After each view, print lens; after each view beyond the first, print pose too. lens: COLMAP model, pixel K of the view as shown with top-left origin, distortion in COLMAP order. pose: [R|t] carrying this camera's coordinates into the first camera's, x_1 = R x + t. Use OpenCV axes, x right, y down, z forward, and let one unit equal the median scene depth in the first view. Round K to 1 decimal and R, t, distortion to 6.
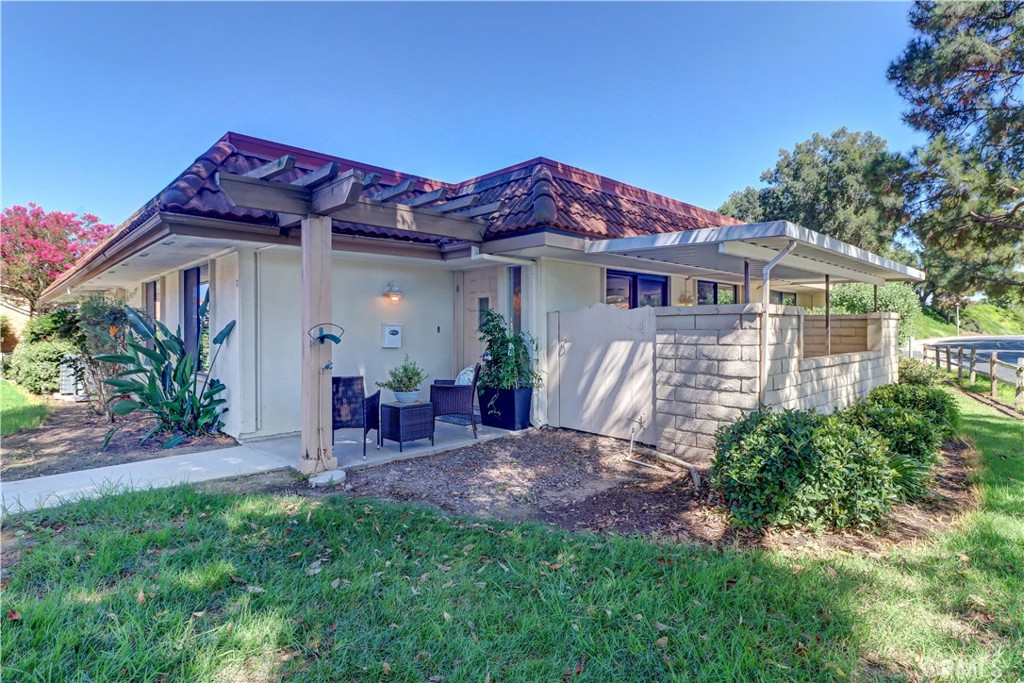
lens RADIAL K [[548.9, 0, 512.0], [0, 548.9, 341.5], [0, 0, 1]] dist [-0.056815, 0.026416]
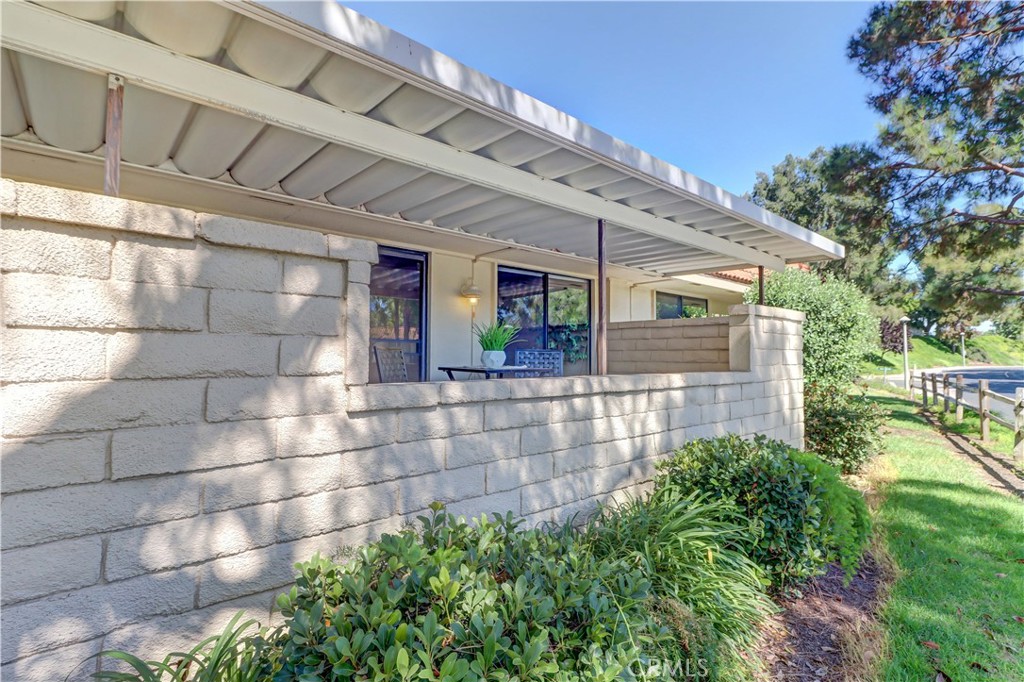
lens RADIAL K [[475.2, 0, 516.8], [0, 475.2, 336.7], [0, 0, 1]] dist [0.020258, -0.013980]
pose [[0.997927, 0.017515, -0.061932, 0.217273], [-0.020929, 0.998272, -0.054912, 0.006810], [0.060863, 0.056094, 0.996569, 0.216593]]
